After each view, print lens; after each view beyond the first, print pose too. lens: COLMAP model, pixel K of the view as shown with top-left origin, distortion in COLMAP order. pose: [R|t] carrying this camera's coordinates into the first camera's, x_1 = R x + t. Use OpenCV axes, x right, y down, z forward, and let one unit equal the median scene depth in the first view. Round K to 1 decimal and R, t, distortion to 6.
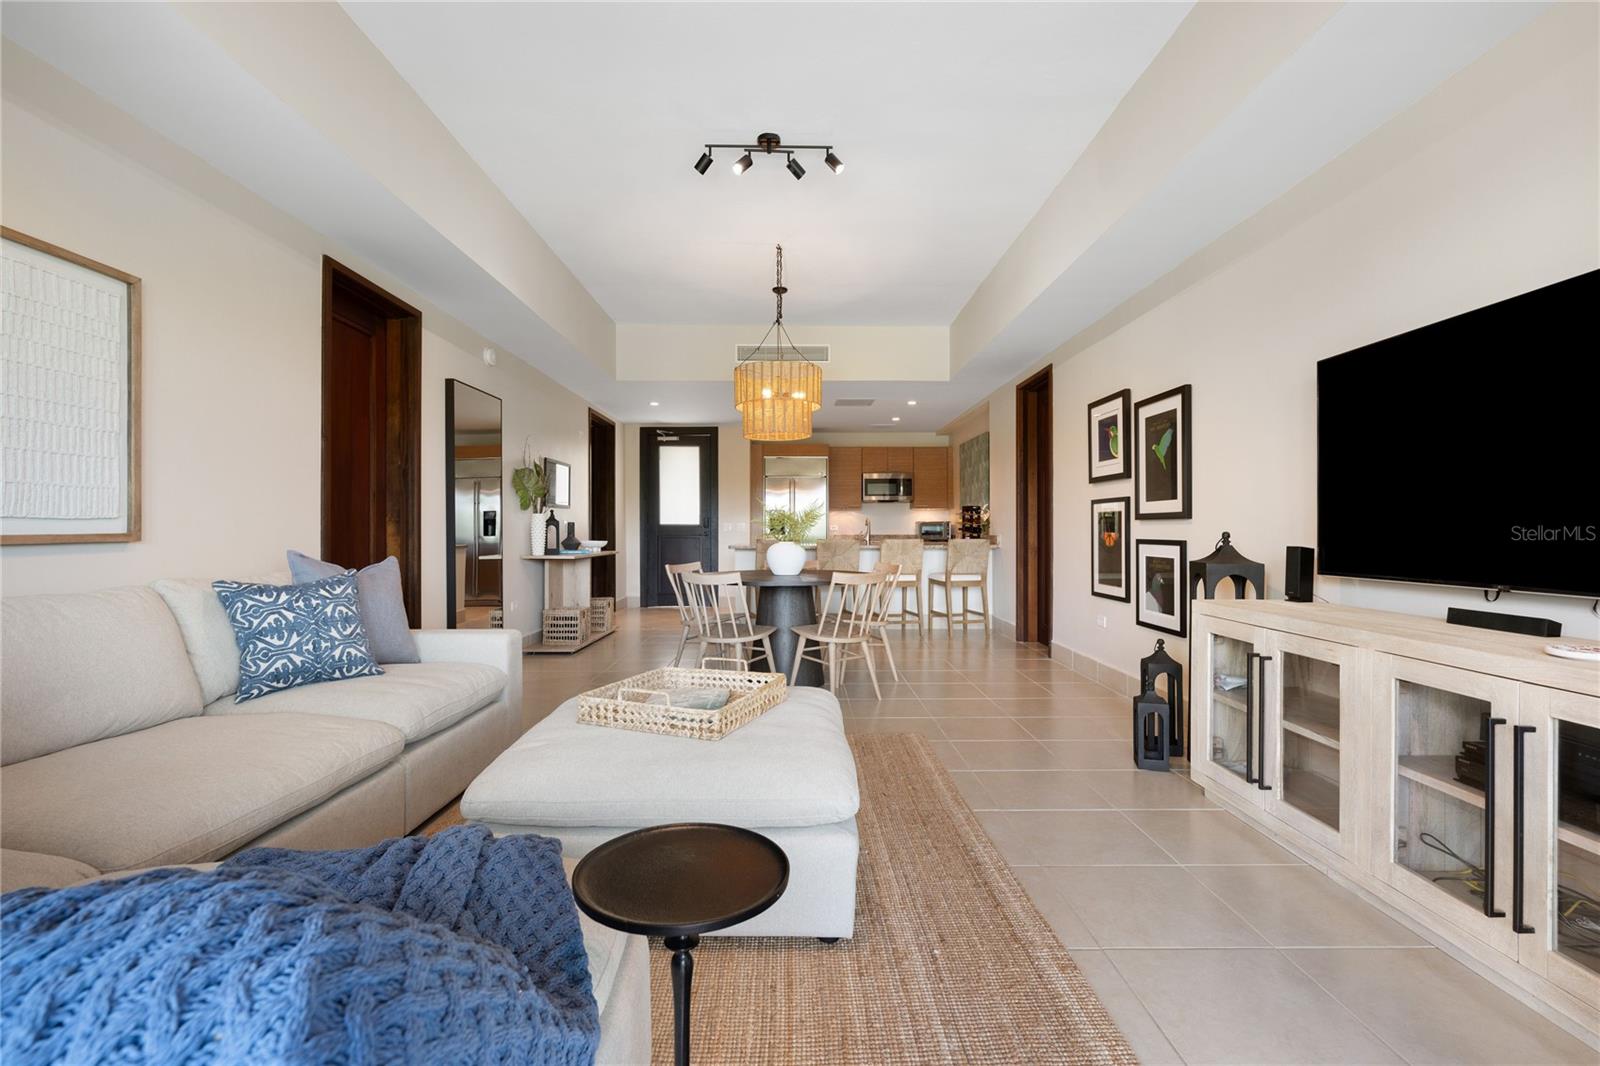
lens RADIAL K [[721.6, 0, 797.8], [0, 721.6, 536.1], [0, 0, 1]] dist [-0.000476, 0.000028]
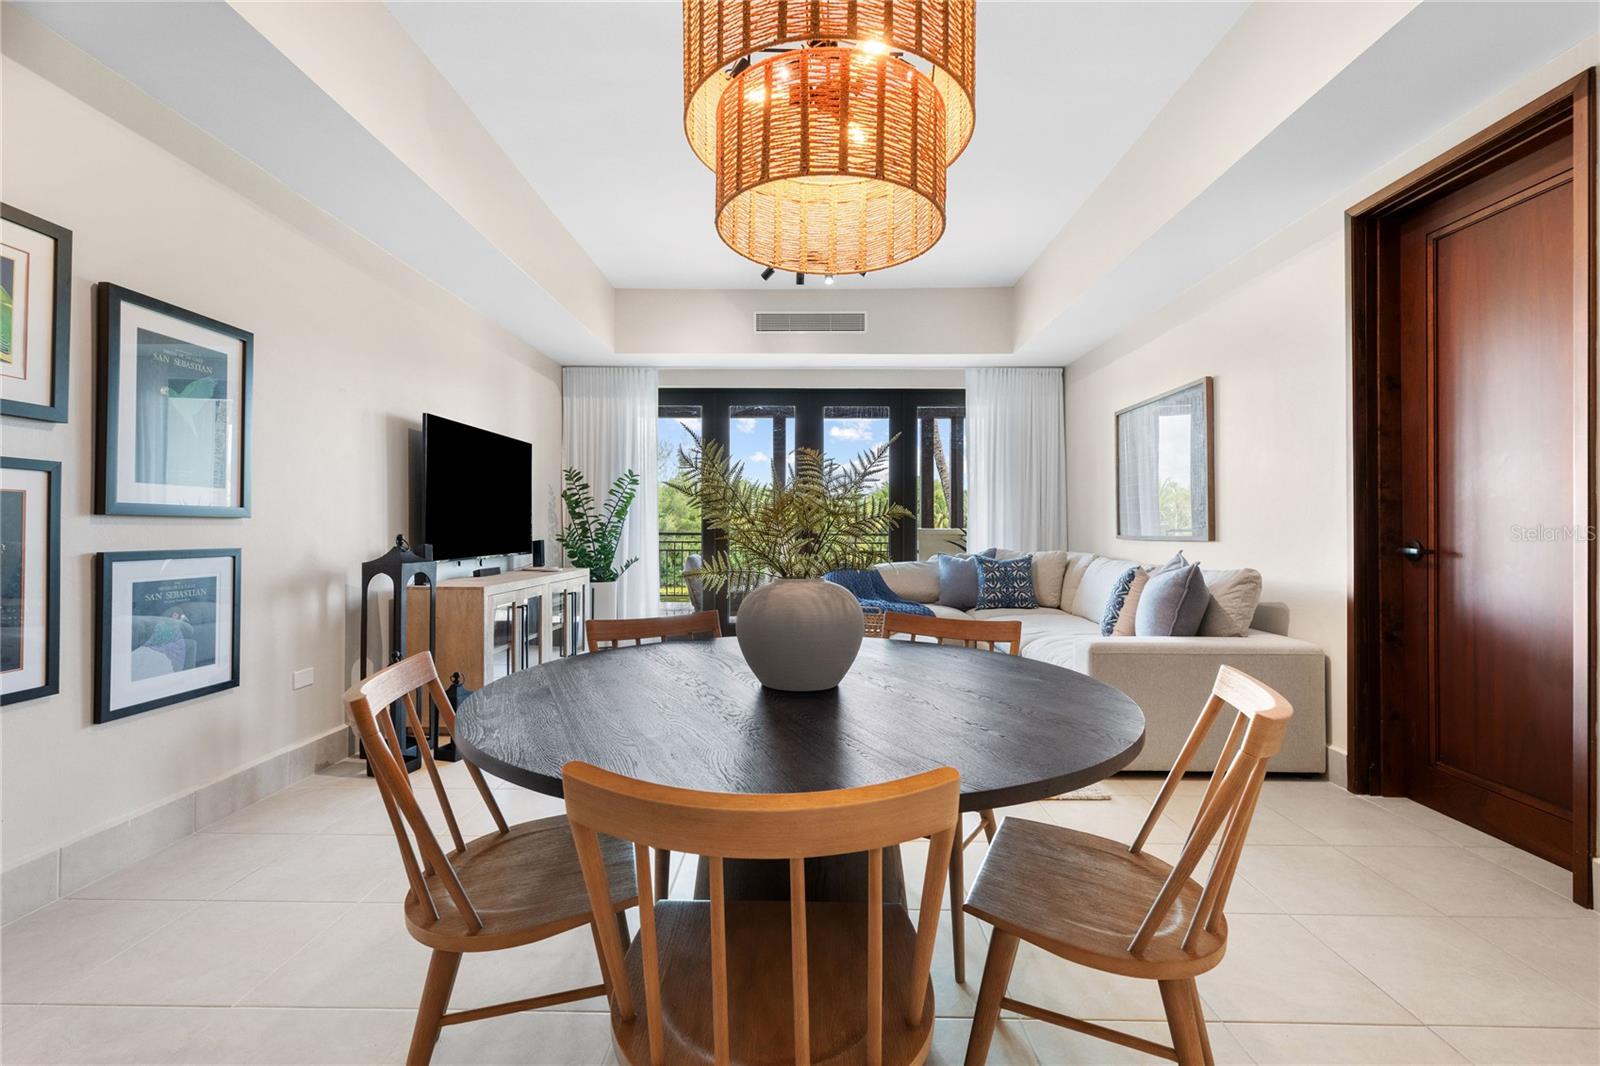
lens RADIAL K [[704.7, 0, 799.3], [0, 704.7, 527.6], [0, 0, 1]] dist [-0.000588, -0.000280]
pose [[-0.999896, -0.004735, 0.013614, -0.021412], [-0.004647, 0.999968, 0.006456, -0.018186], [-0.013644, 0.006392, -0.999886, 1.440626]]
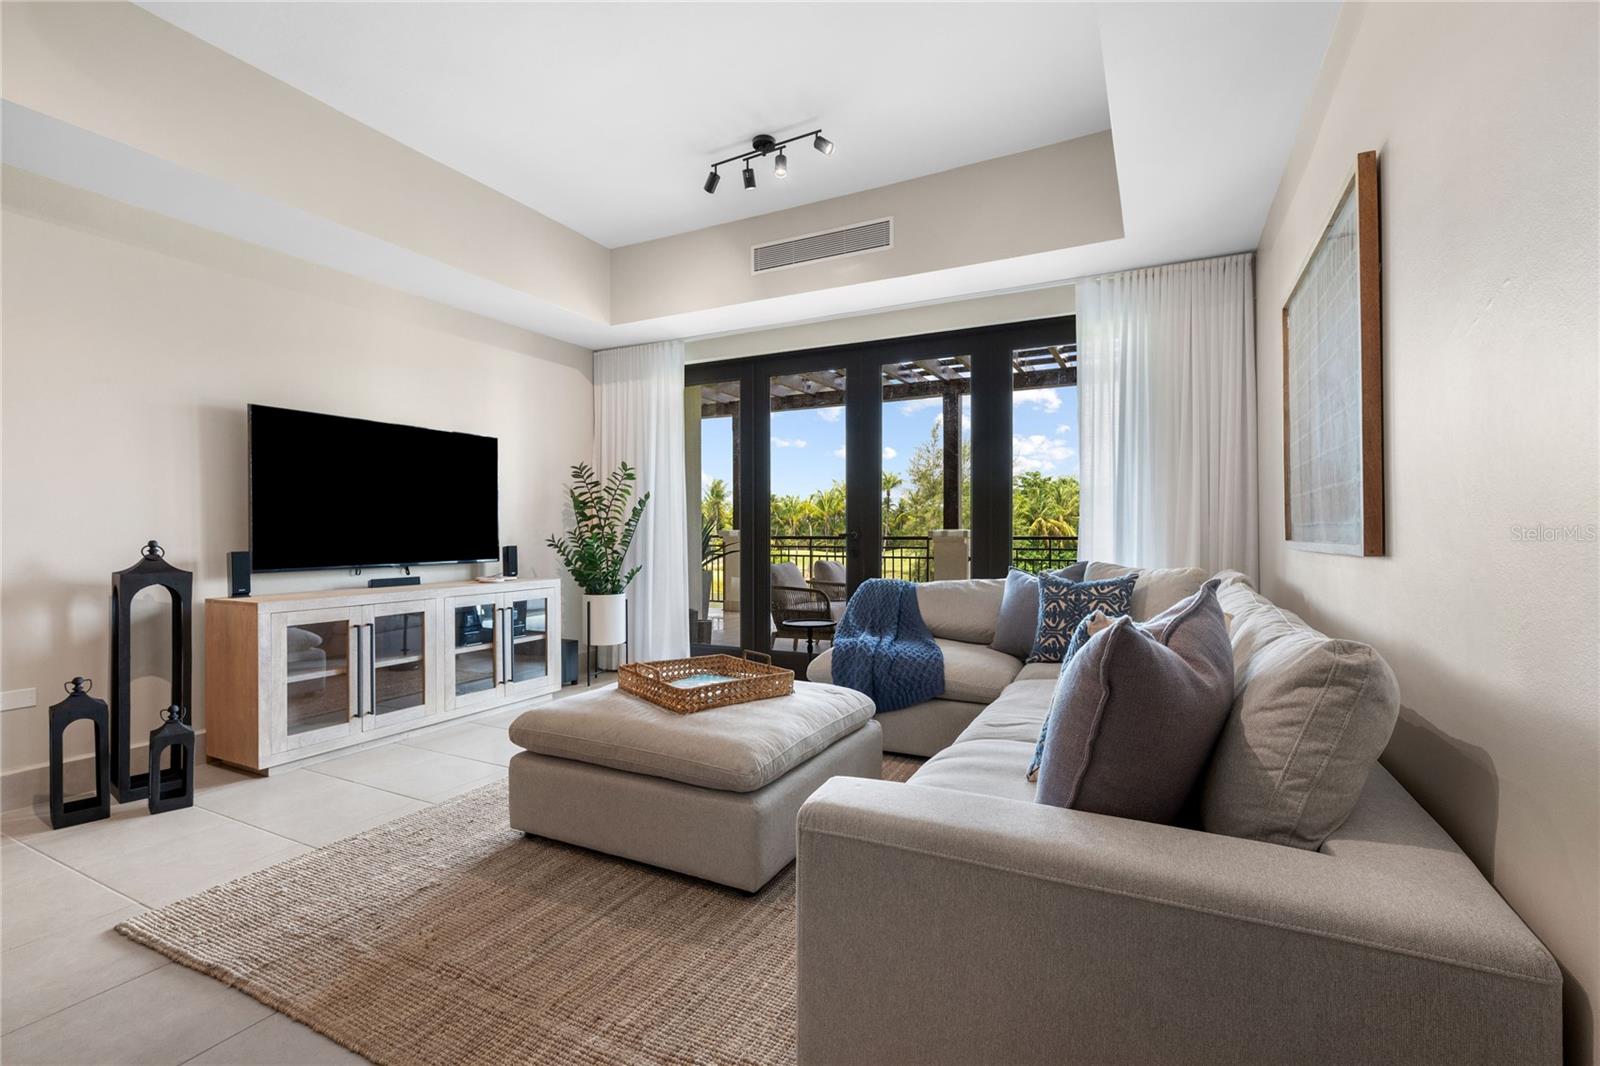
lens RADIAL K [[709.9, 0, 798.8], [0, 709.9, 534.7], [0, 0, 1]] dist [-0.001027, -0.000372]
pose [[-0.891692, -0.001659, 0.452639, -0.420789], [0.004104, 0.999923, 0.011750, -0.014642], [-0.452623, 0.012335, -0.891617, 1.013548]]
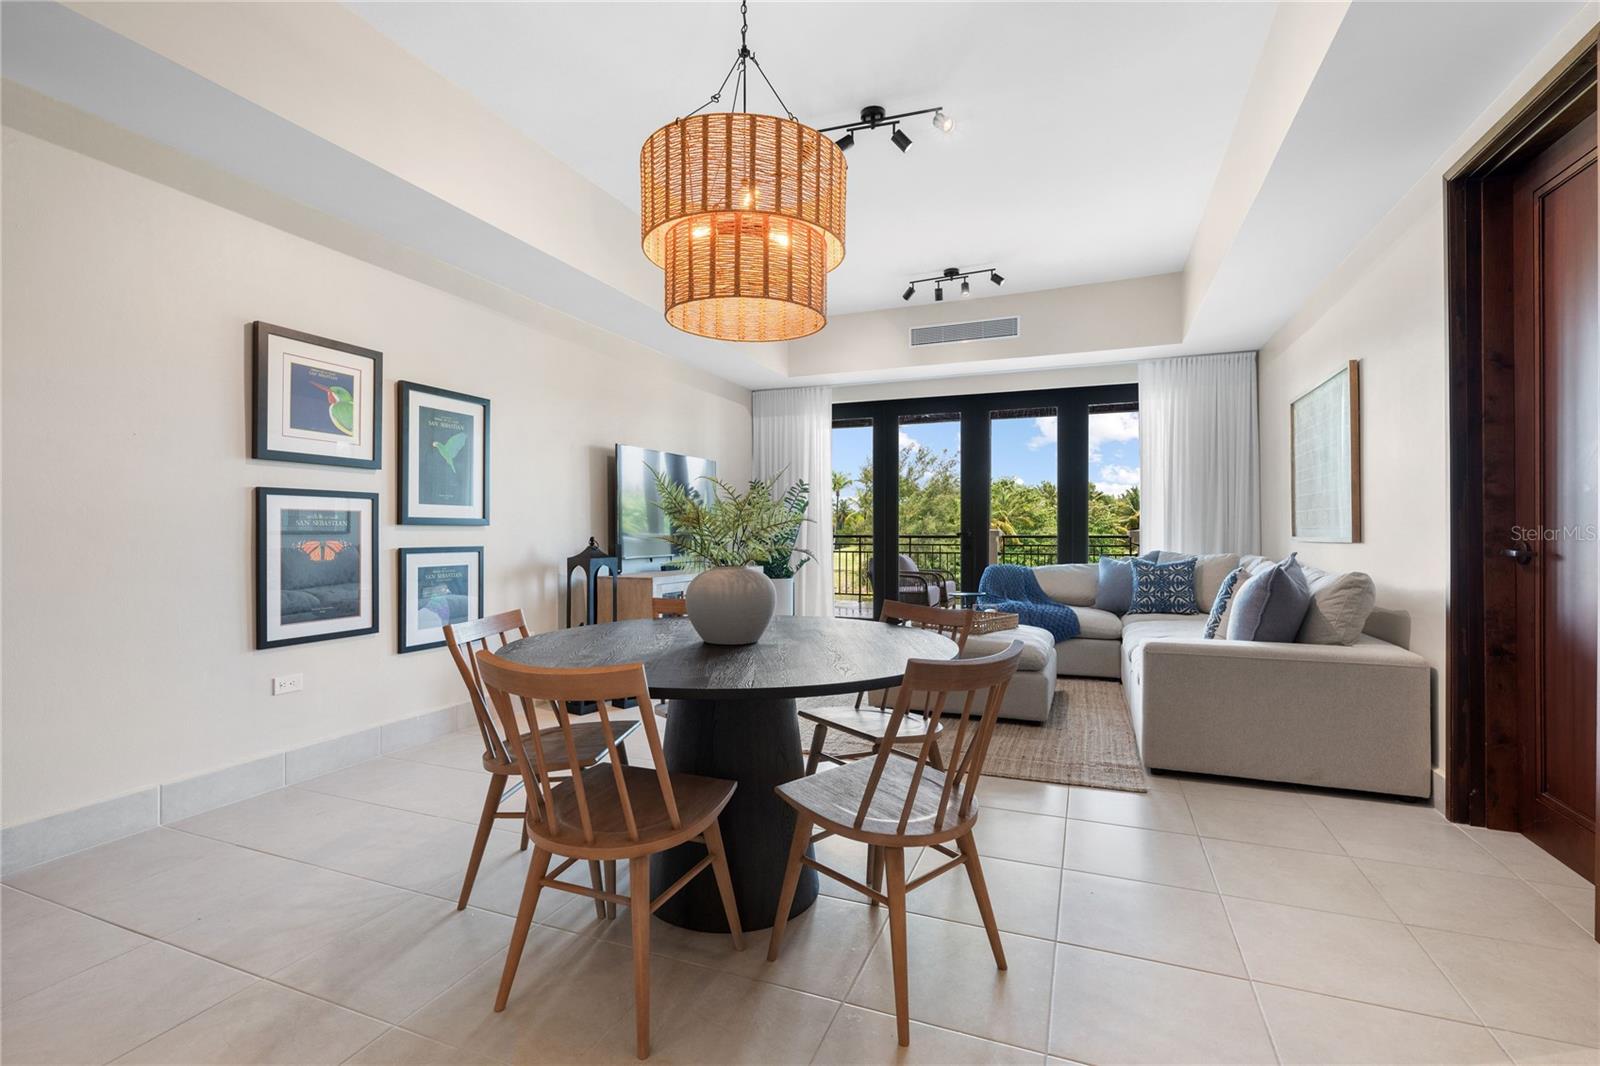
lens RADIAL K [[721.6, 0, 797.8], [0, 721.6, 536.1], [0, 0, 1]] dist [-0.000476, 0.000028]
pose [[-0.928031, -0.002572, 0.372494, -0.239685], [0.003046, 0.999890, 0.014493, -0.019200], [-0.372491, 0.014584, -0.927921, 1.540921]]
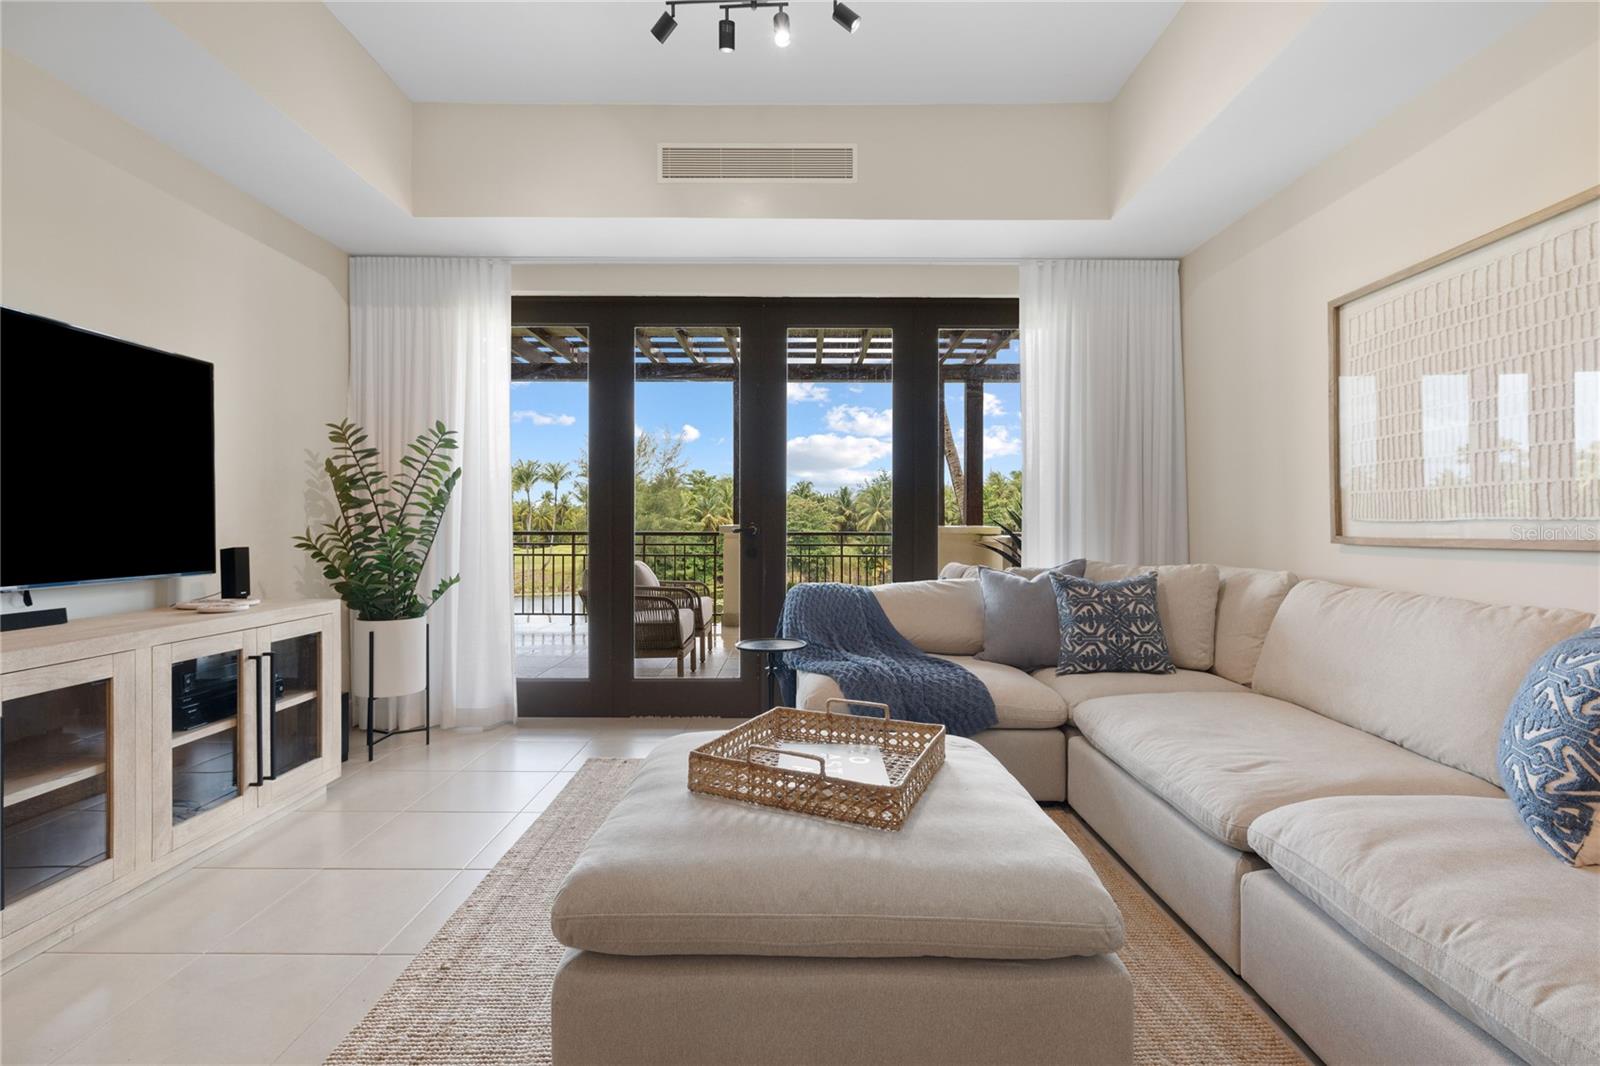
lens RADIAL K [[704.7, 0, 799.3], [0, 704.7, 527.6], [0, 0, 1]] dist [-0.000588, -0.000280]
pose [[-0.999992, -0.003088, -0.002594, -0.064985], [-0.003109, 0.999962, 0.008191, -0.011725], [0.002569, 0.008199, -0.999963, 0.895653]]
